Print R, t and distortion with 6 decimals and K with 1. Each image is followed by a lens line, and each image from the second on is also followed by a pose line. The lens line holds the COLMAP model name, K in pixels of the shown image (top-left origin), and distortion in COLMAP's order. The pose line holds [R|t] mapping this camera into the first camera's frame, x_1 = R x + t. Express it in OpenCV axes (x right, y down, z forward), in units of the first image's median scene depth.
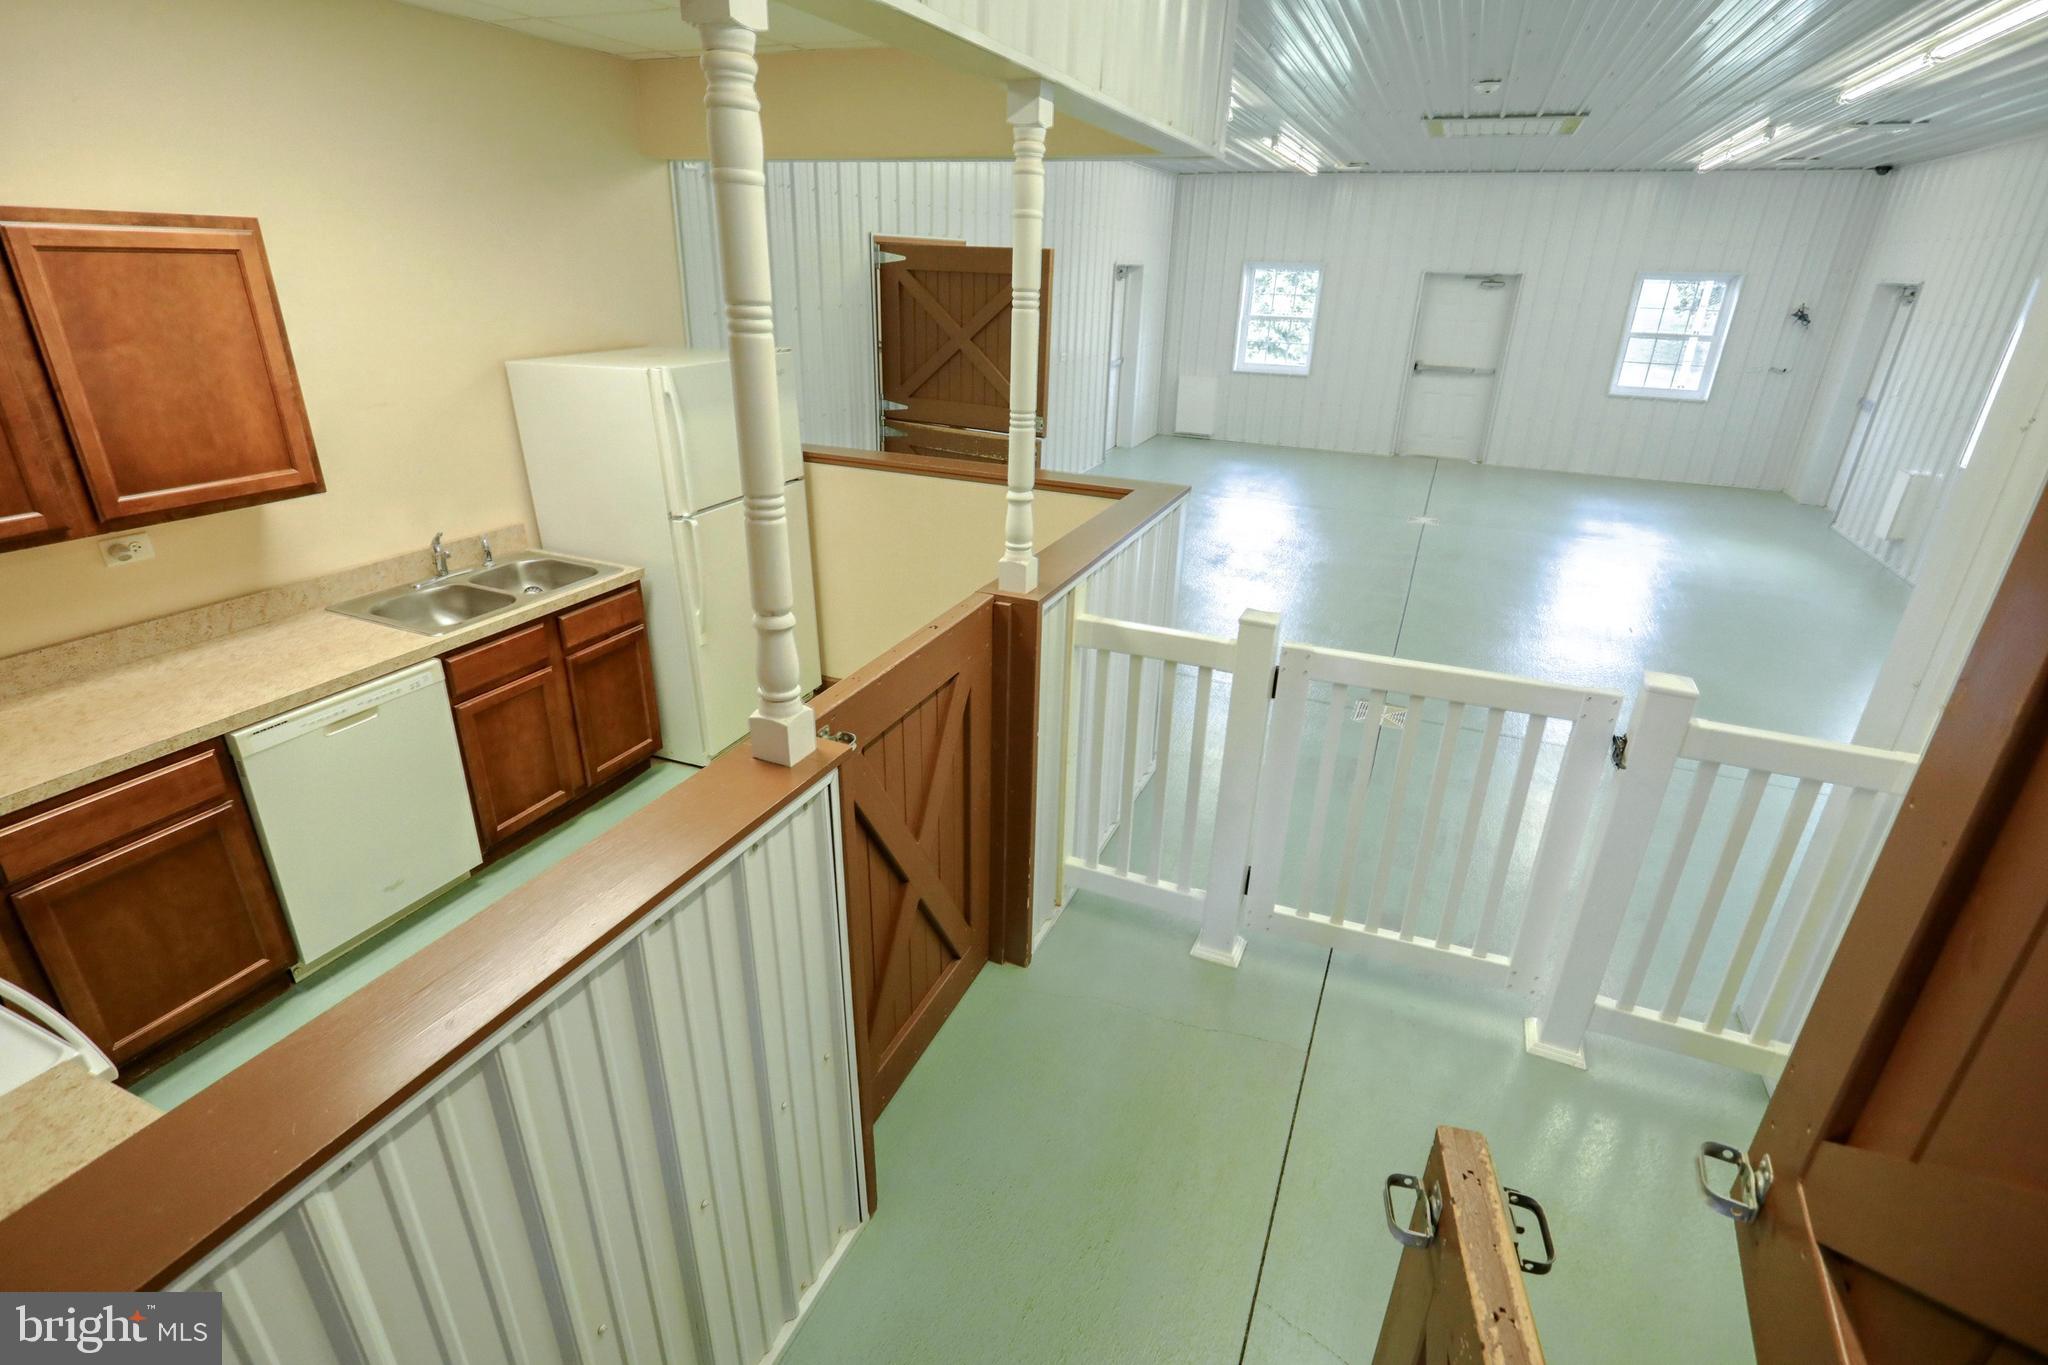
lens RADIAL K [[988.6, 0, 1025.5], [0, 988.6, 713.1], [0, 0, 1]] dist [-0.004083, -0.000678]
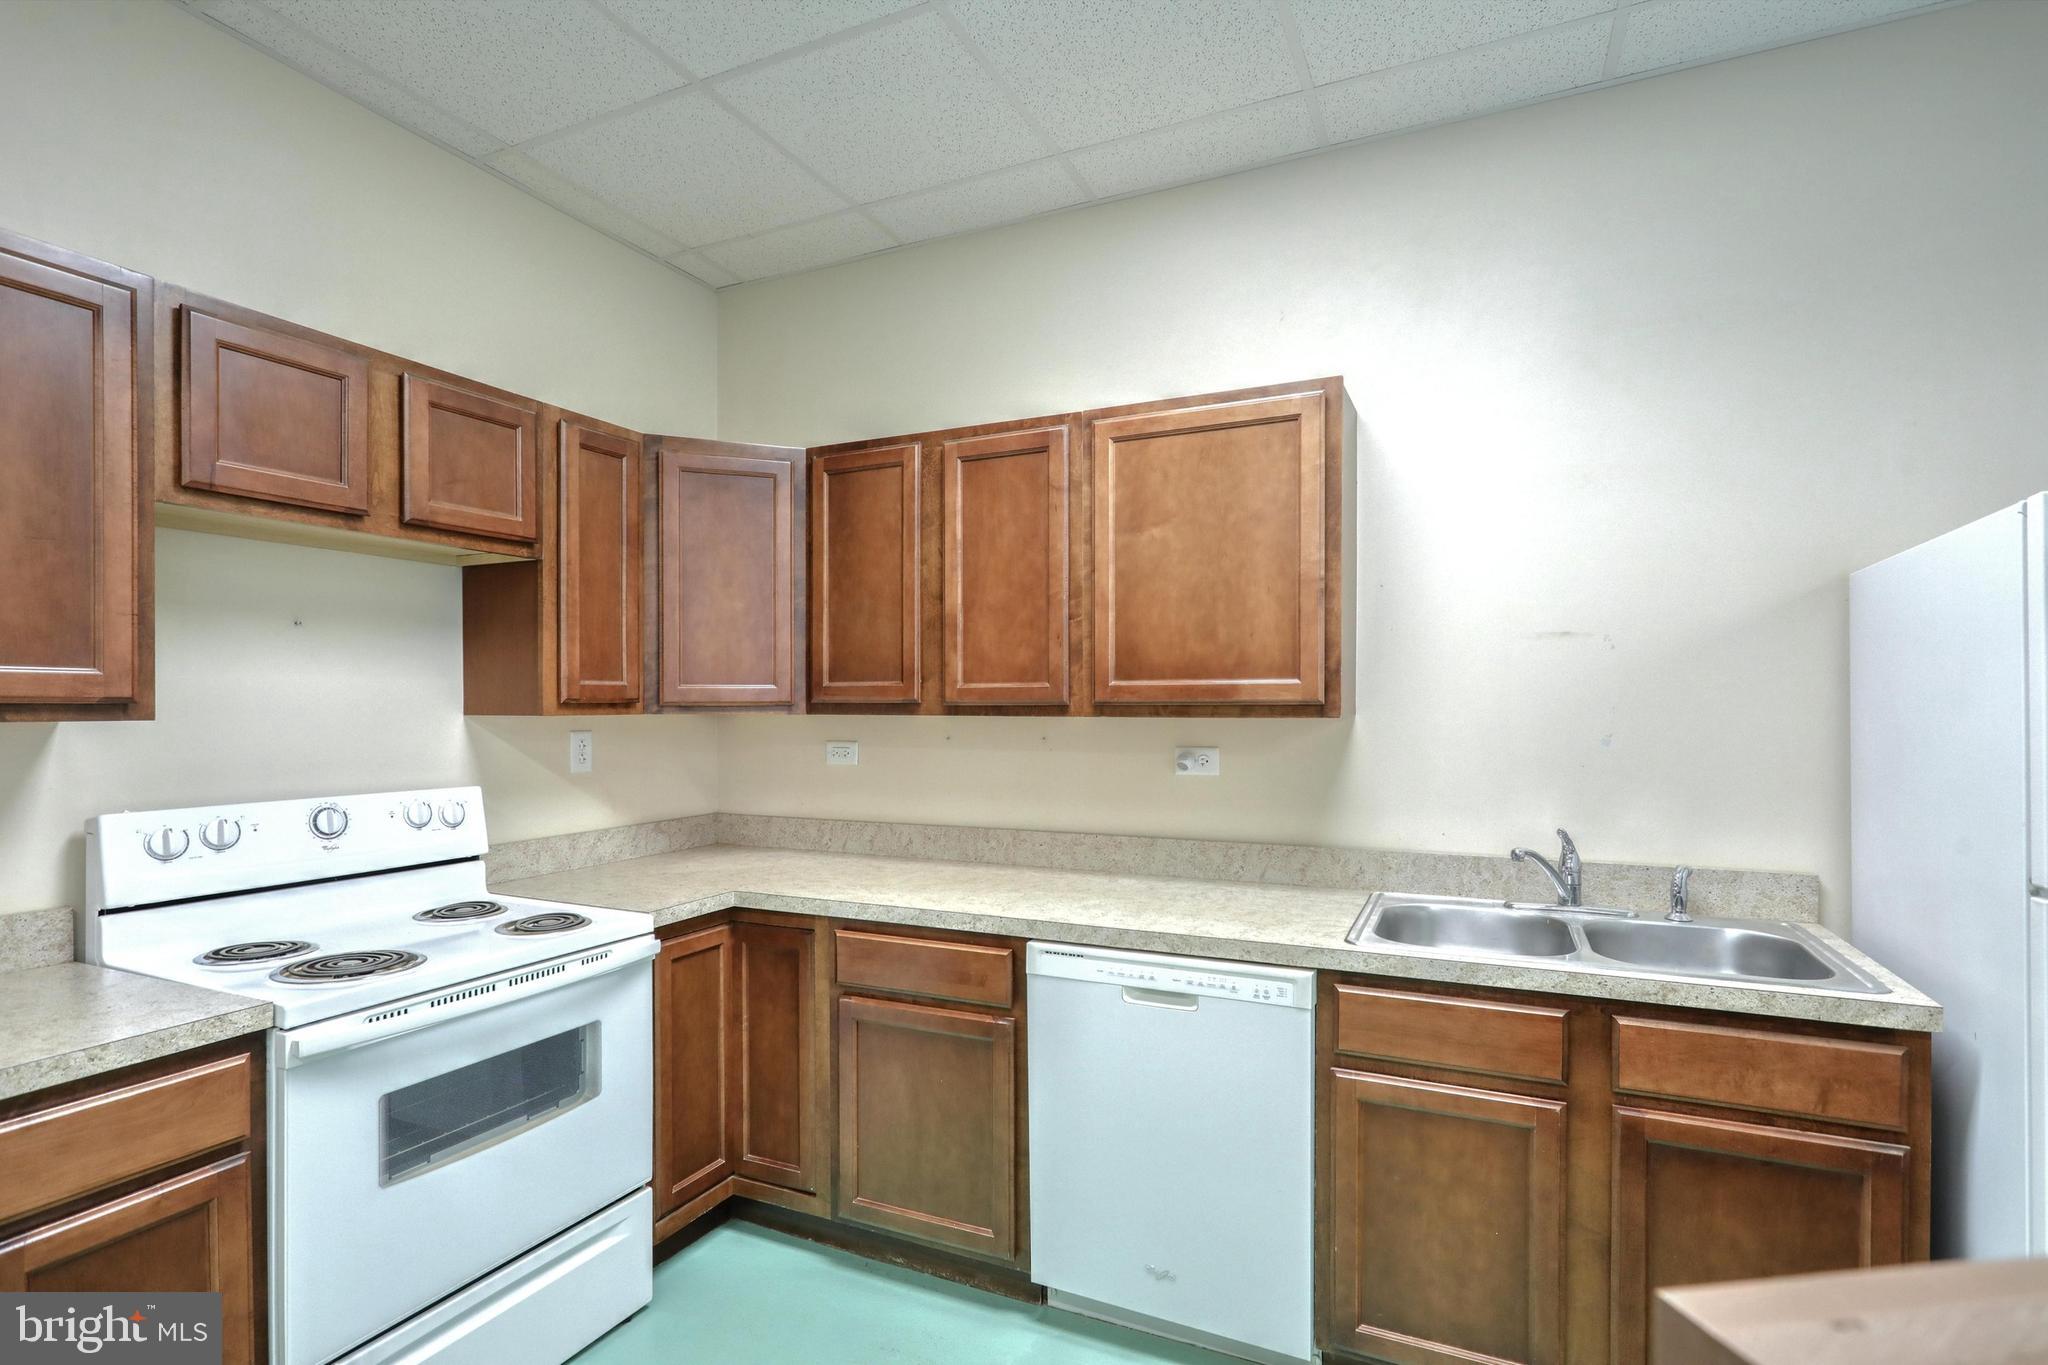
lens RADIAL K [[988.6, 0, 1025.5], [0, 988.6, 713.1], [0, 0, 1]] dist [-0.004083, -0.000678]
pose [[-0.047061, -0.020287, -0.998686, 0.028917], [-0.417332, 0.908753, 0.001206, -0.144481], [0.907535, 0.416841, -0.051233, 0.907104]]
